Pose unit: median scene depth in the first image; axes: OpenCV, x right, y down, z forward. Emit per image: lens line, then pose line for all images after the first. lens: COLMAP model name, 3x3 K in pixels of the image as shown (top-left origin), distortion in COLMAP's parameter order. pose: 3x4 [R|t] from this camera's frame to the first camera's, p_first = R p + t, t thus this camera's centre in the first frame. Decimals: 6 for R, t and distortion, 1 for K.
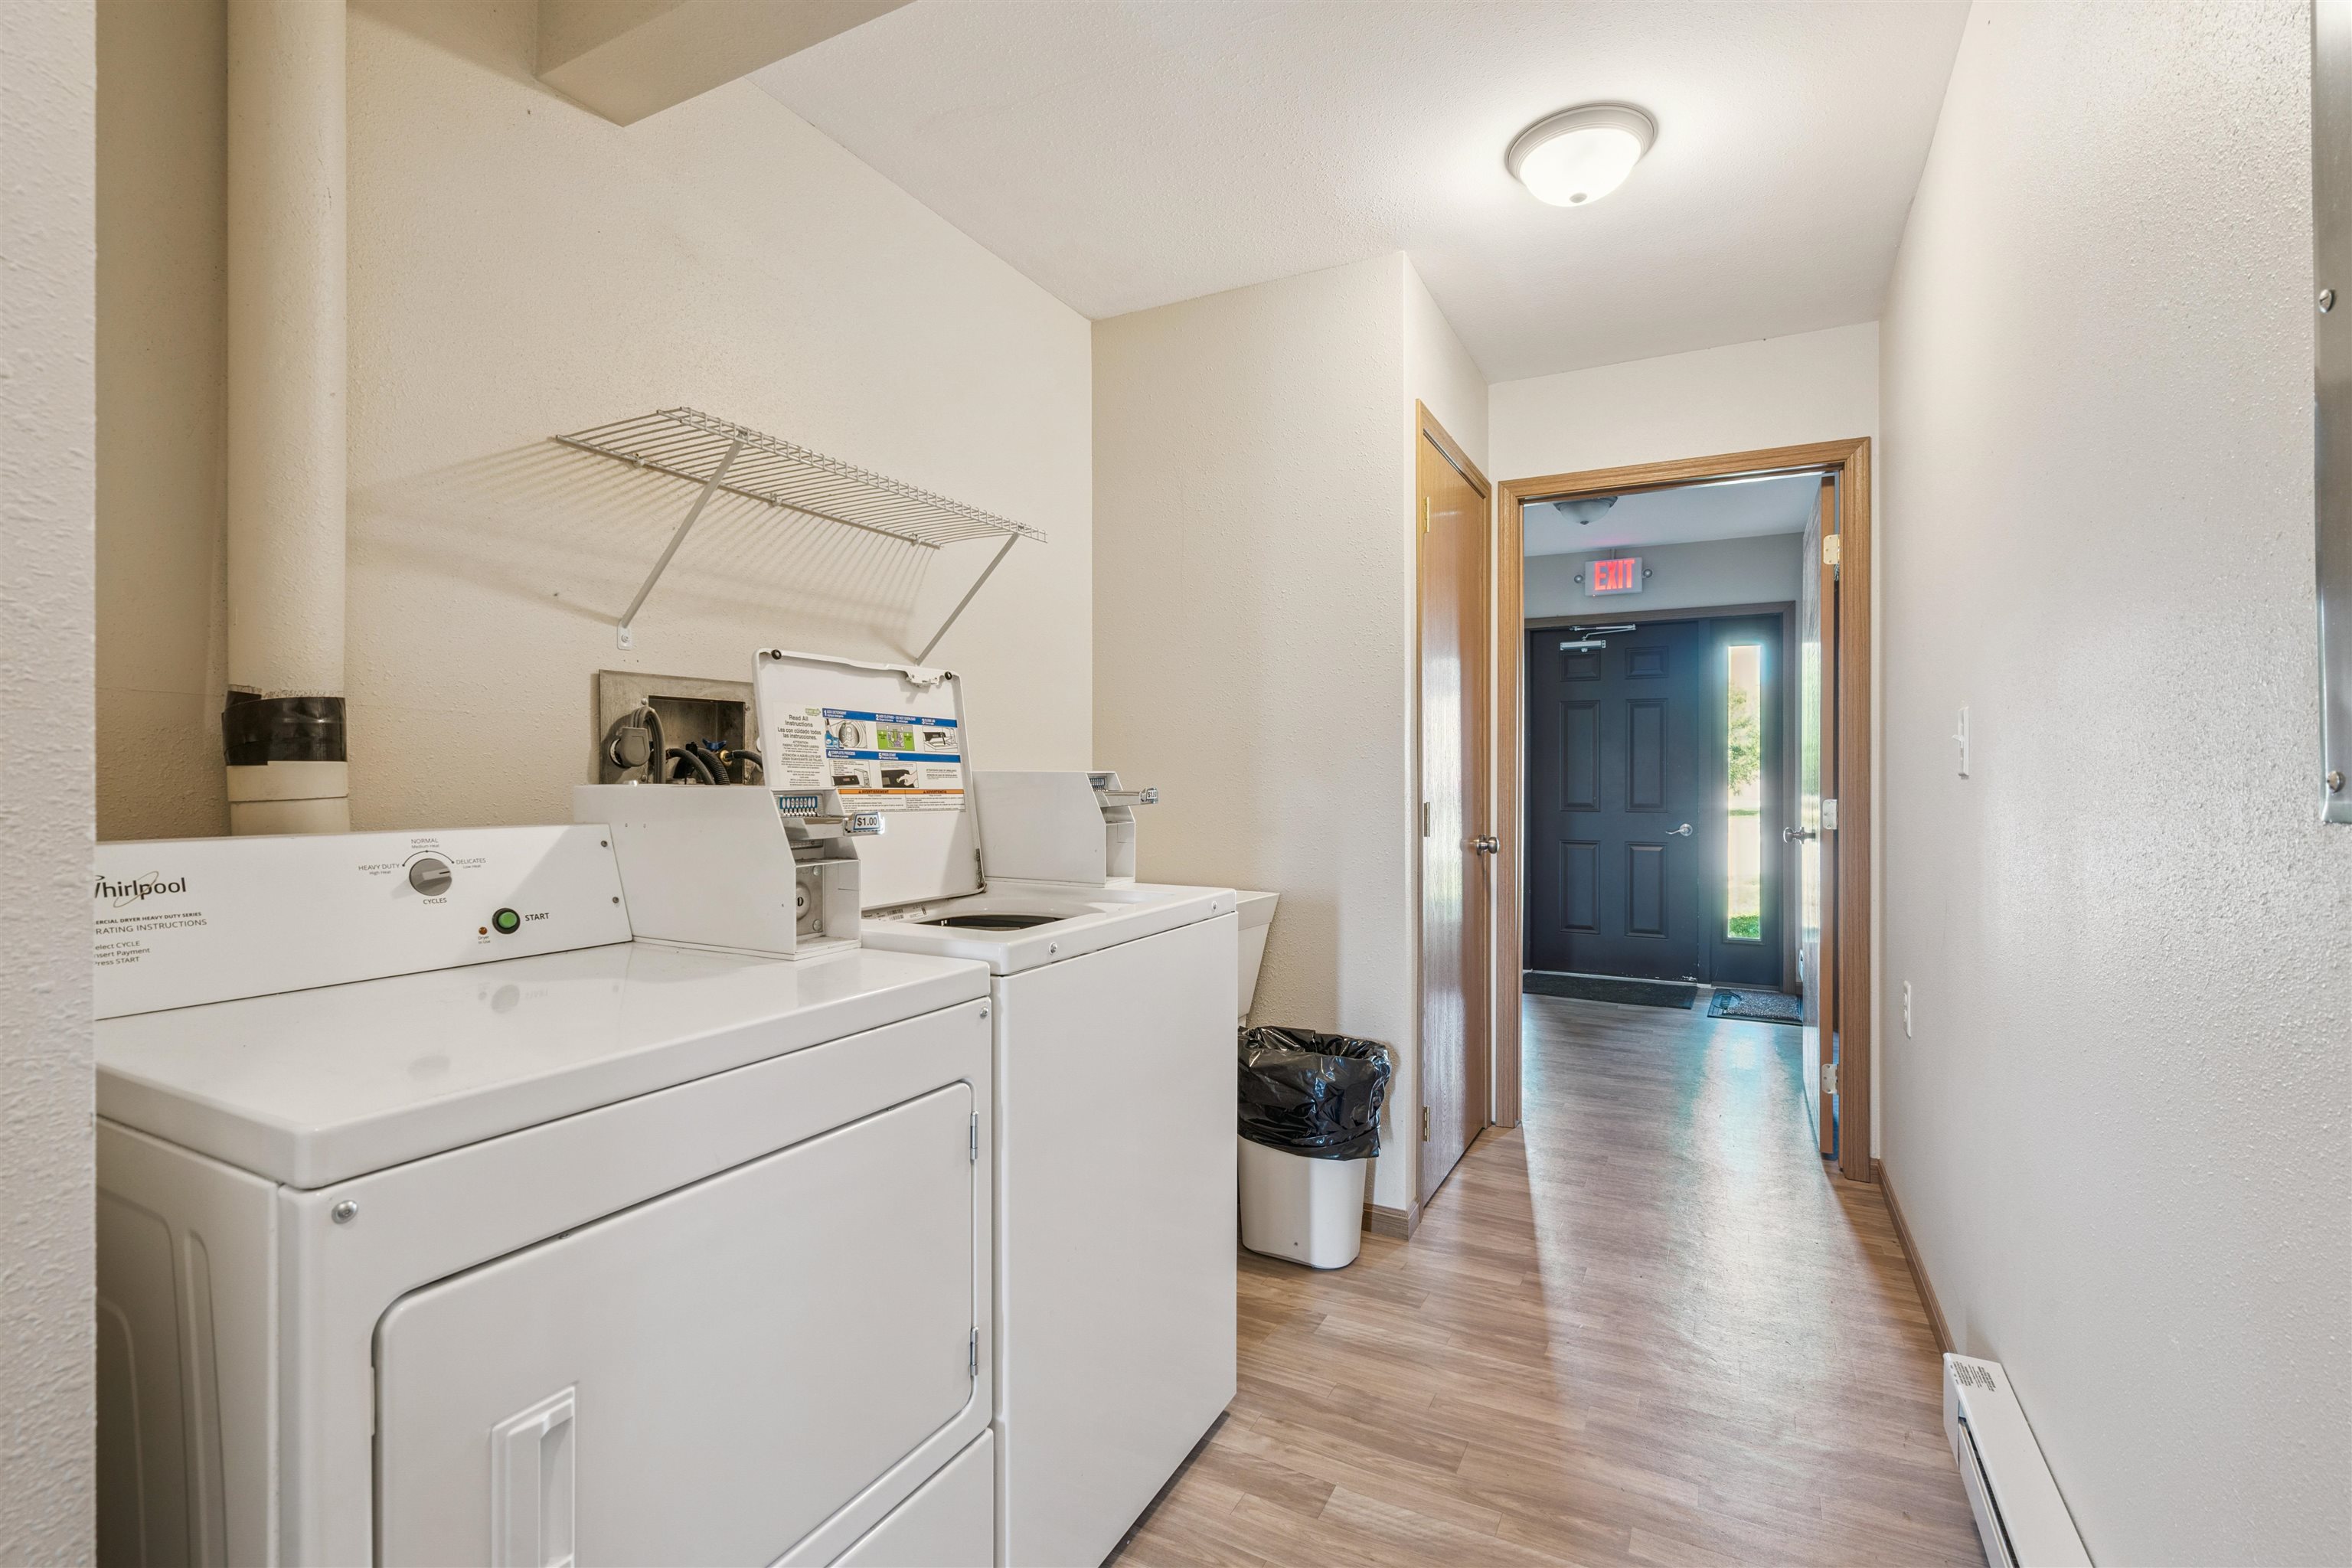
lens RADIAL K [[1060.8, 0, 1168.3], [0, 1060.8, 780.2], [0, 0, 1]] dist [0.000193, -0.000009]
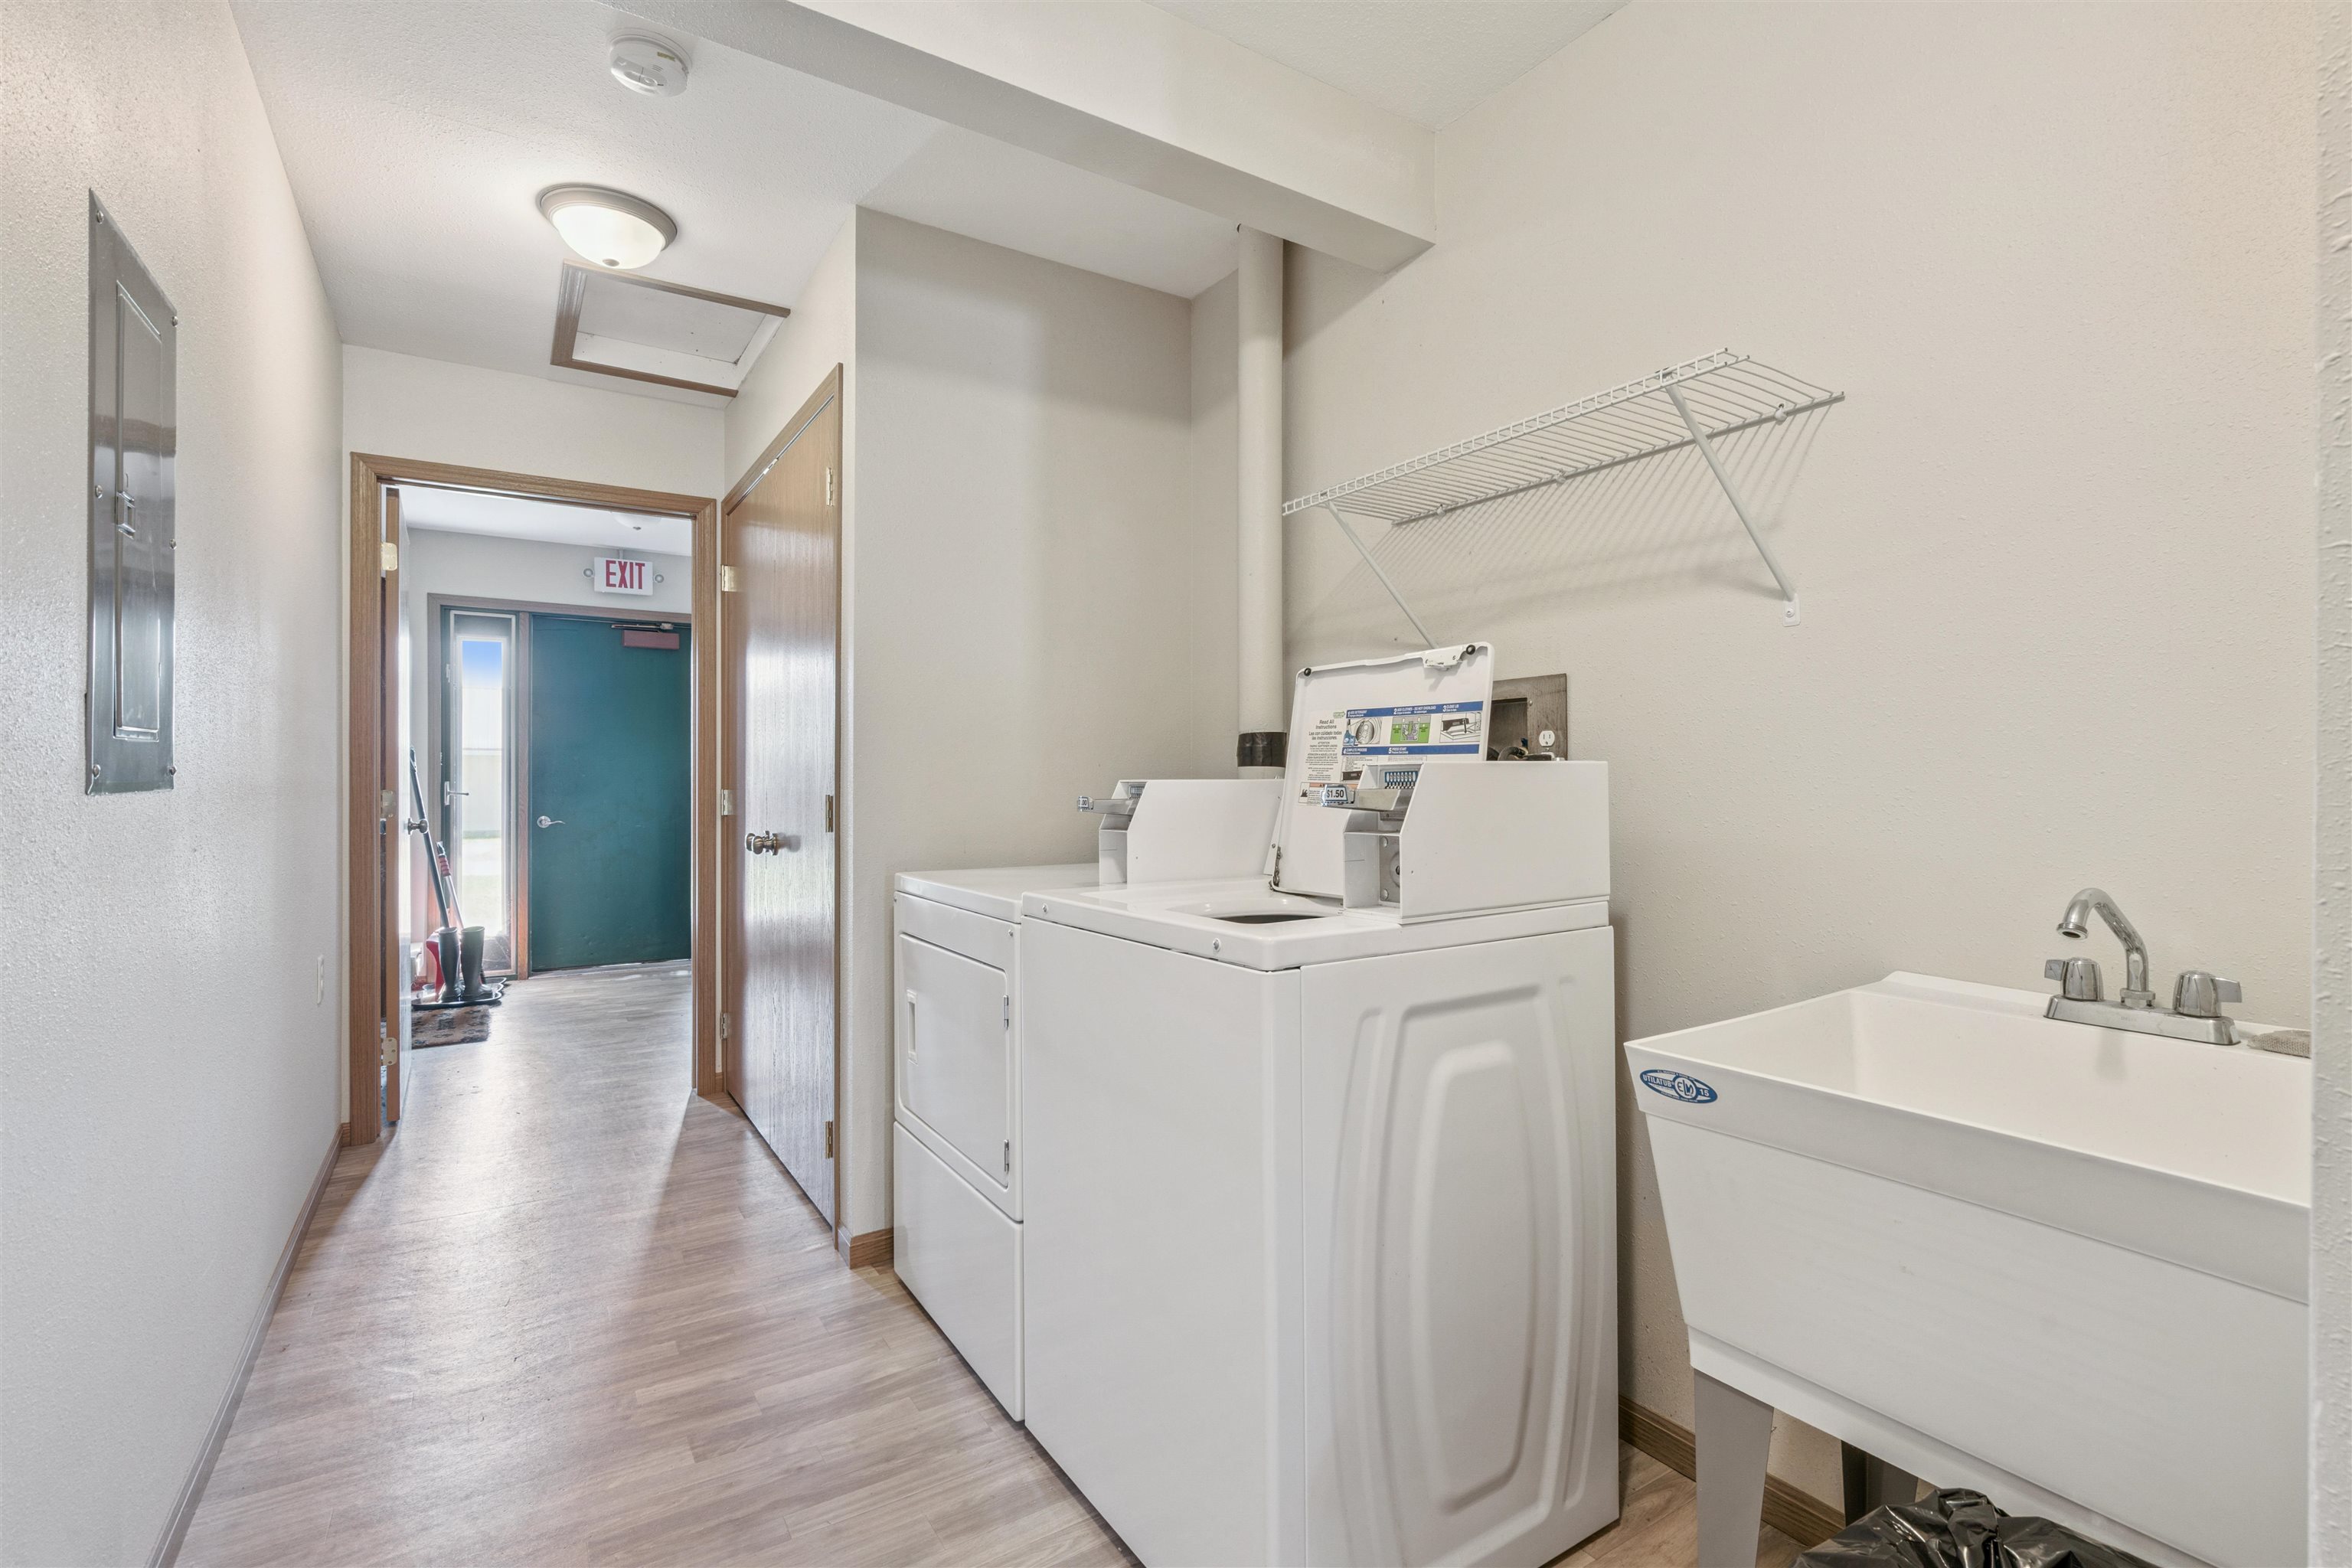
lens RADIAL K [[1060.8, 0, 1164.5], [0, 1060.8, 781.1], [0, 0, 1]] dist [0.000193, -0.000009]
pose [[-0.488053, 0.000118, -0.872814, 0.705881], [-0.004245, 0.999988, 0.002509, 0.003951], [0.872804, 0.004930, -0.488047, 1.326887]]
